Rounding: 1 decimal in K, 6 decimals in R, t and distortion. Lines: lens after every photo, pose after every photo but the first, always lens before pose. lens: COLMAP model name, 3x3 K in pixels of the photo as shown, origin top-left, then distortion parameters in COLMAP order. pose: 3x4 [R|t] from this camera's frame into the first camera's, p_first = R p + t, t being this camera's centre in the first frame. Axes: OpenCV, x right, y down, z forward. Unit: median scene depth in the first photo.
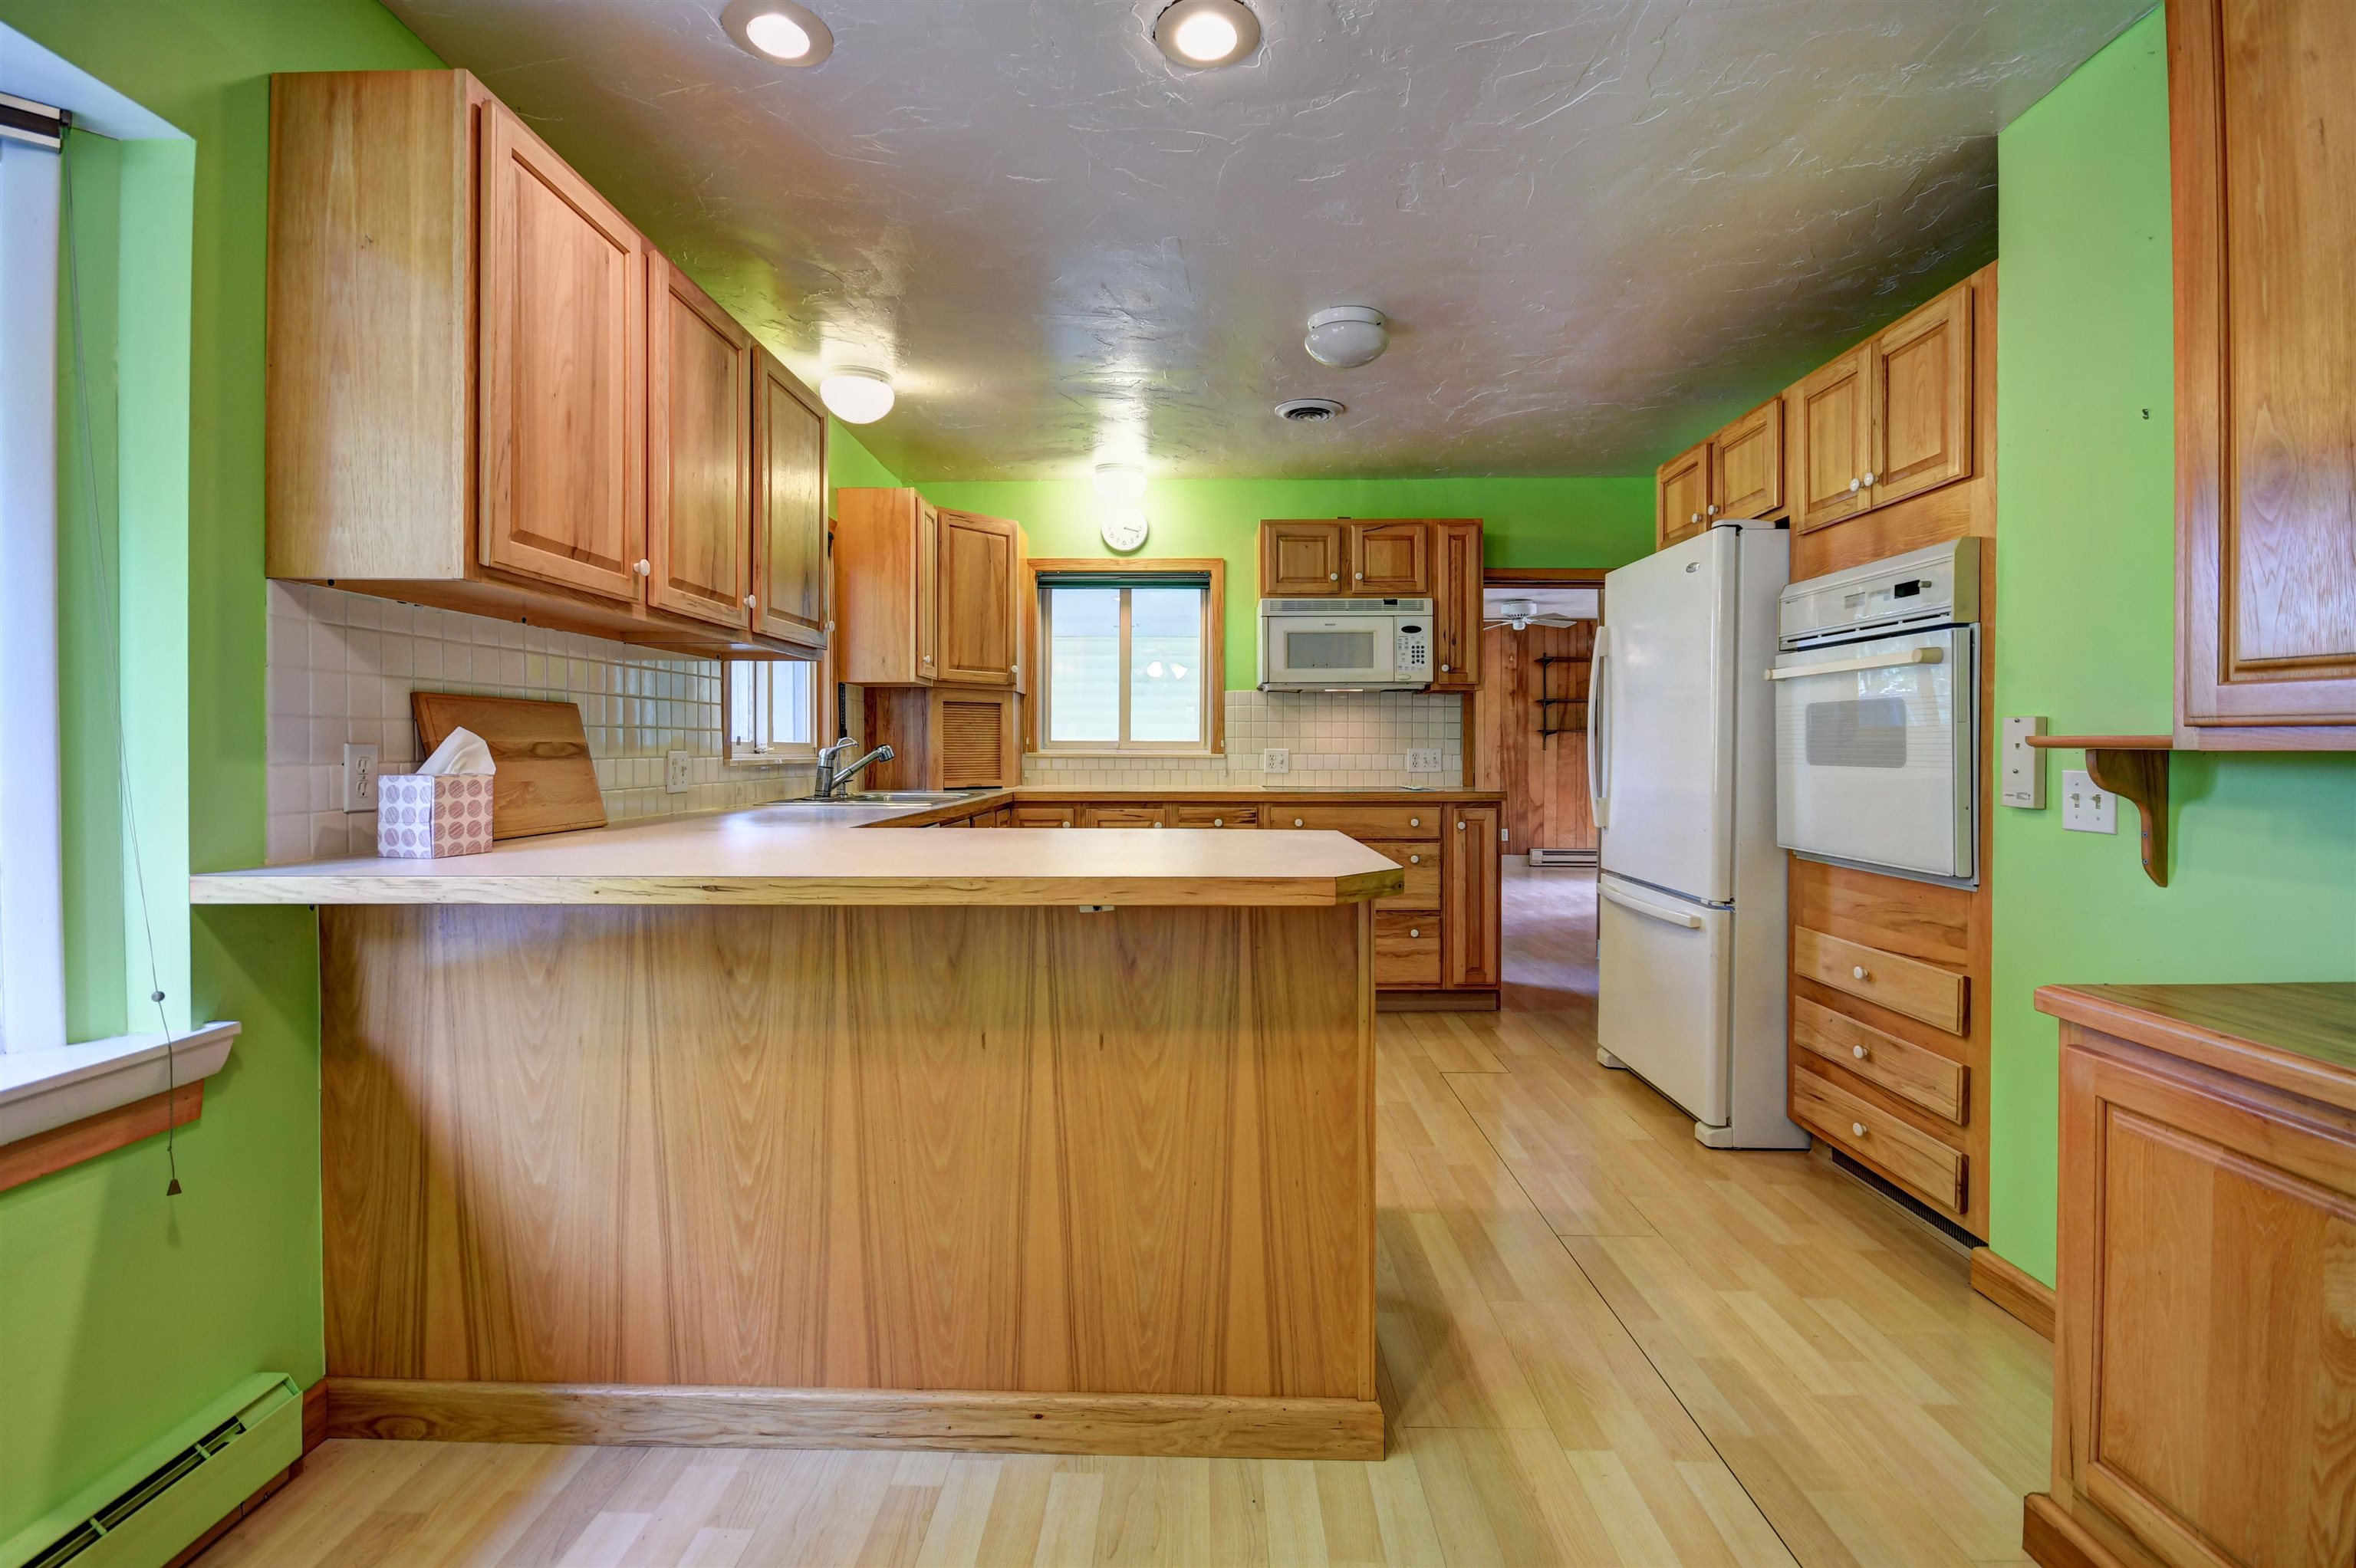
lens RADIAL K [[1072.6, 0, 1179.3], [0, 1072.6, 760.7], [0, 0, 1]] dist [0.000830, -0.006268]
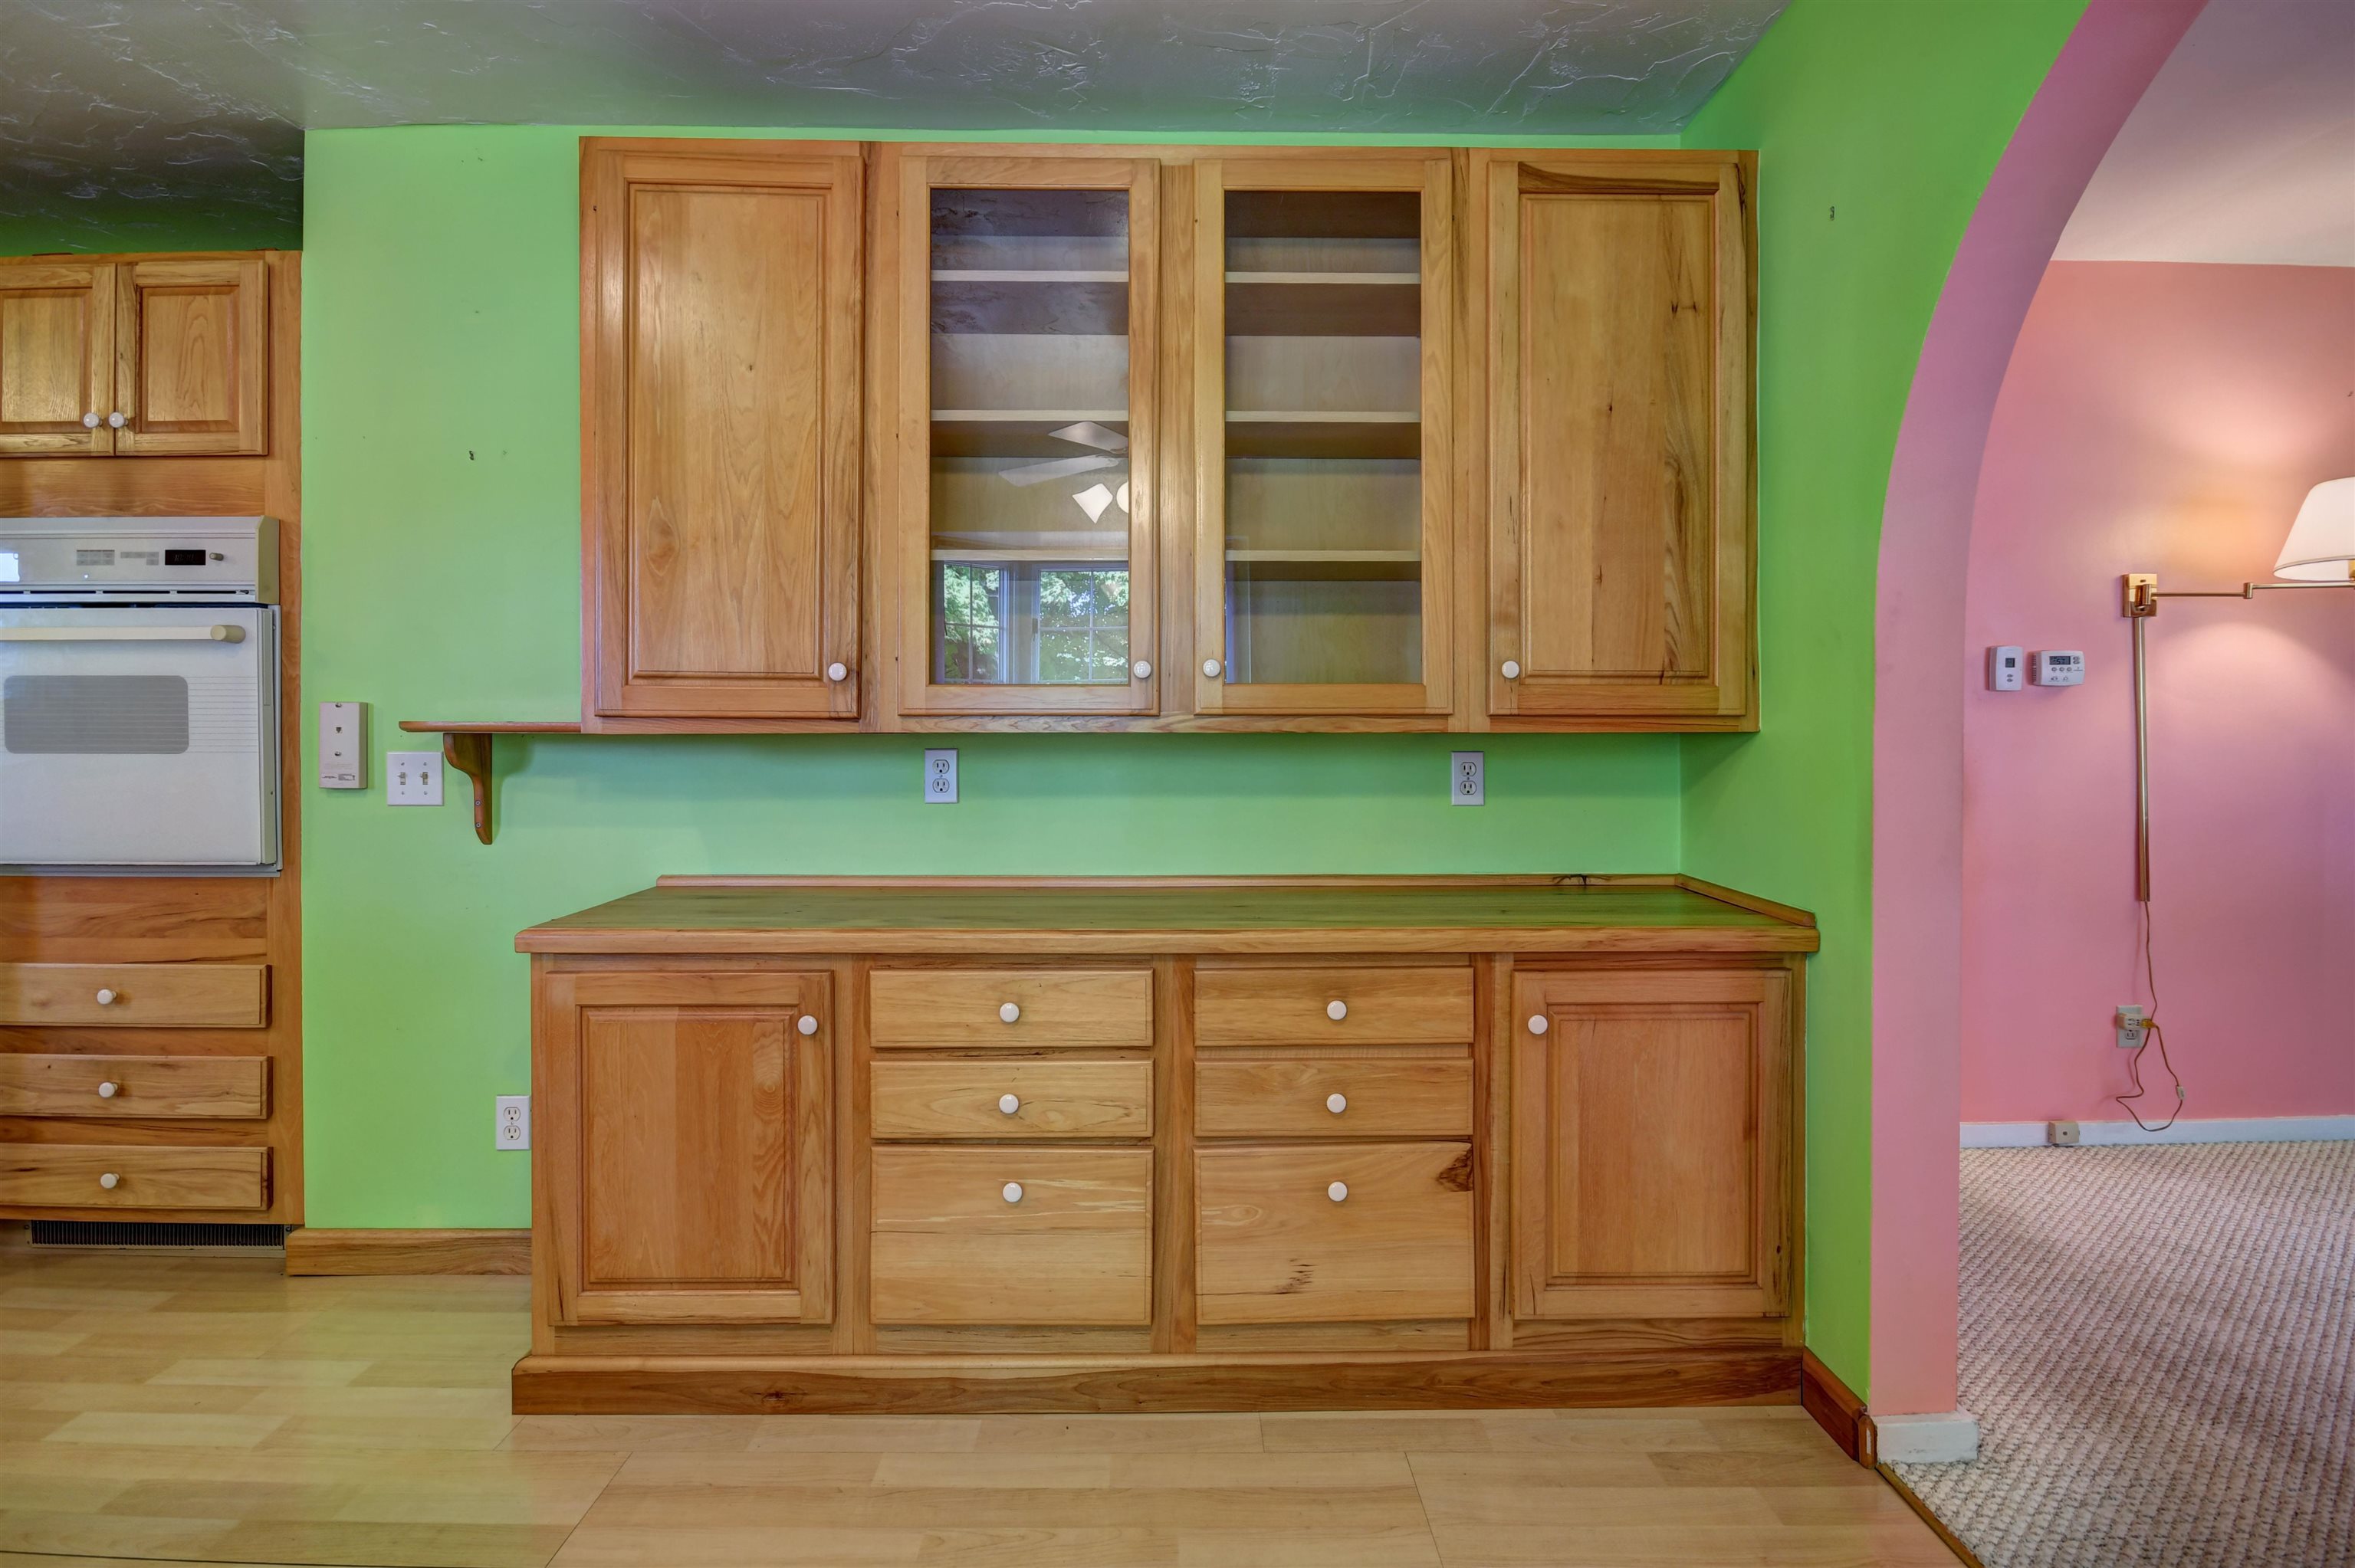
lens RADIAL K [[1072.1, 0, 1198.9], [0, 1072.1, 729.5], [0, 0, 1]] dist [0.000830, -0.006268]
pose [[-0.015685, -0.002158, 0.999875, -0.235026], [0.013969, 0.999900, 0.002377, -0.003680], [-0.999779, 0.014005, -0.015654, 0.150363]]
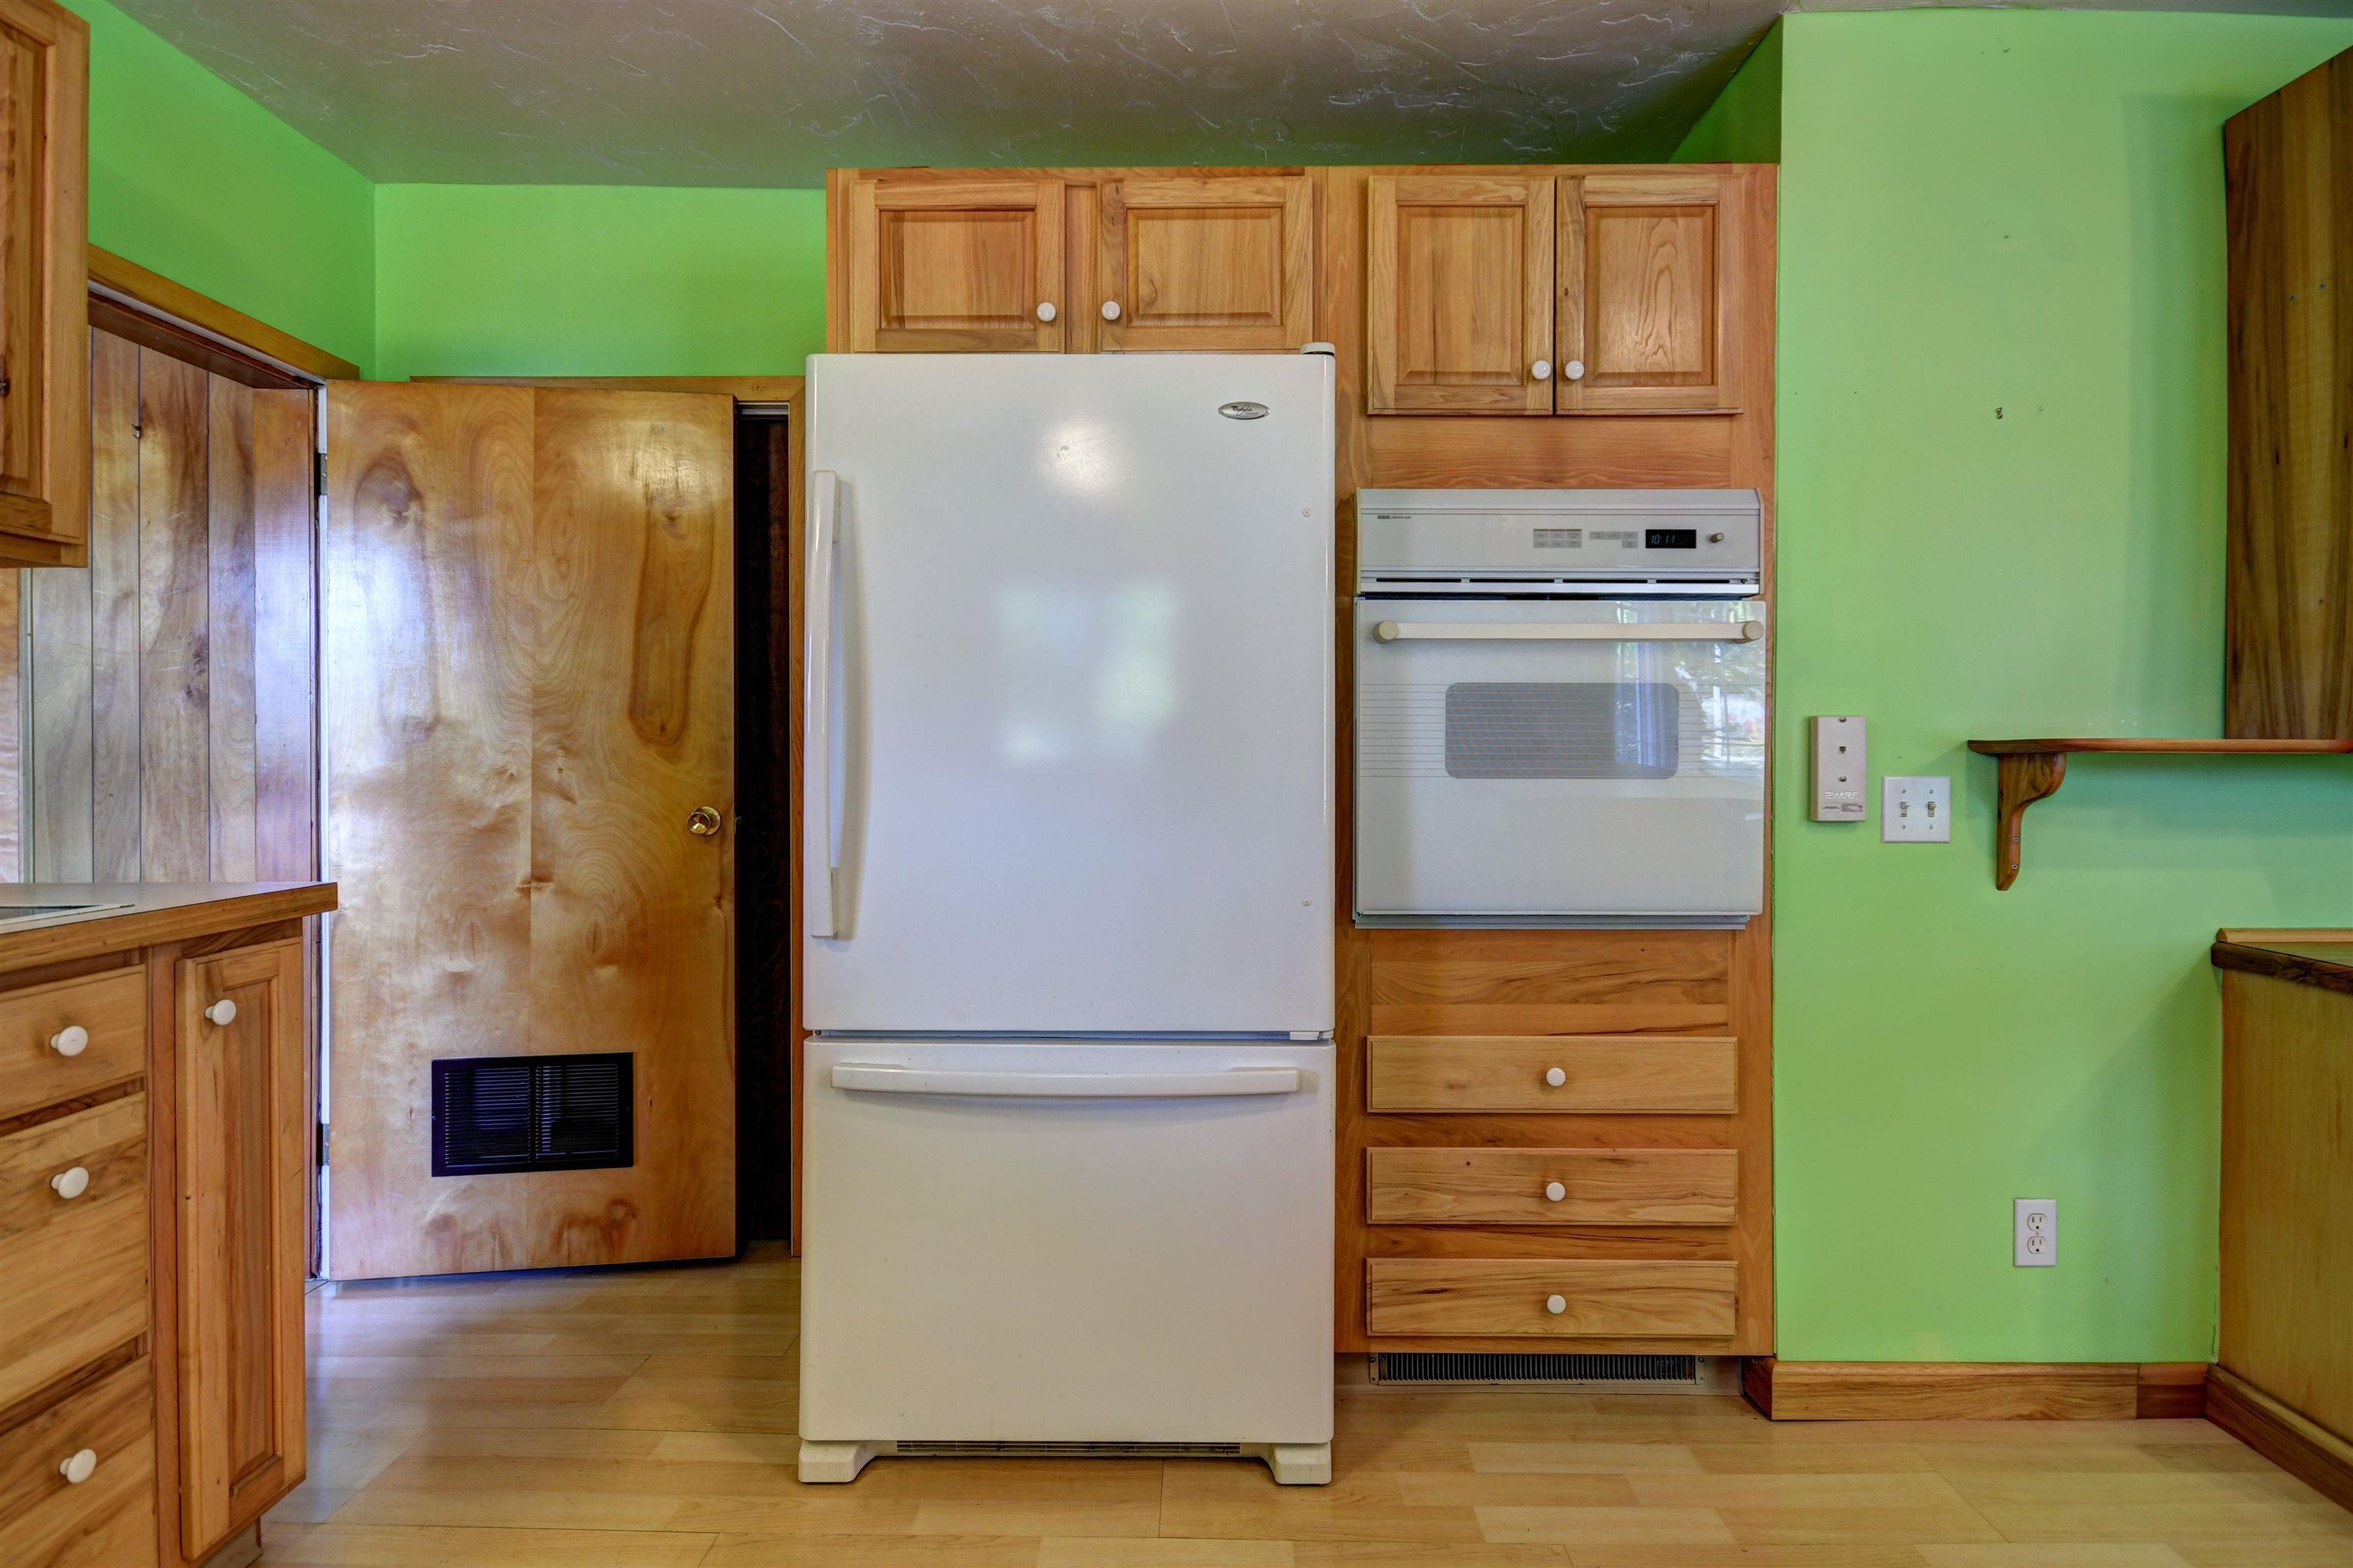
lens RADIAL K [[1215.1, 0, 1186.2], [0, 1215.1, 739.5], [0, 0, 1]] dist [0.011288, 0.000850]
pose [[-0.018321, -0.000441, 0.999832, -0.156568], [0.011588, 0.999933, 0.000653, -0.024267], [-0.999765, 0.011598, -0.018315, 1.317481]]
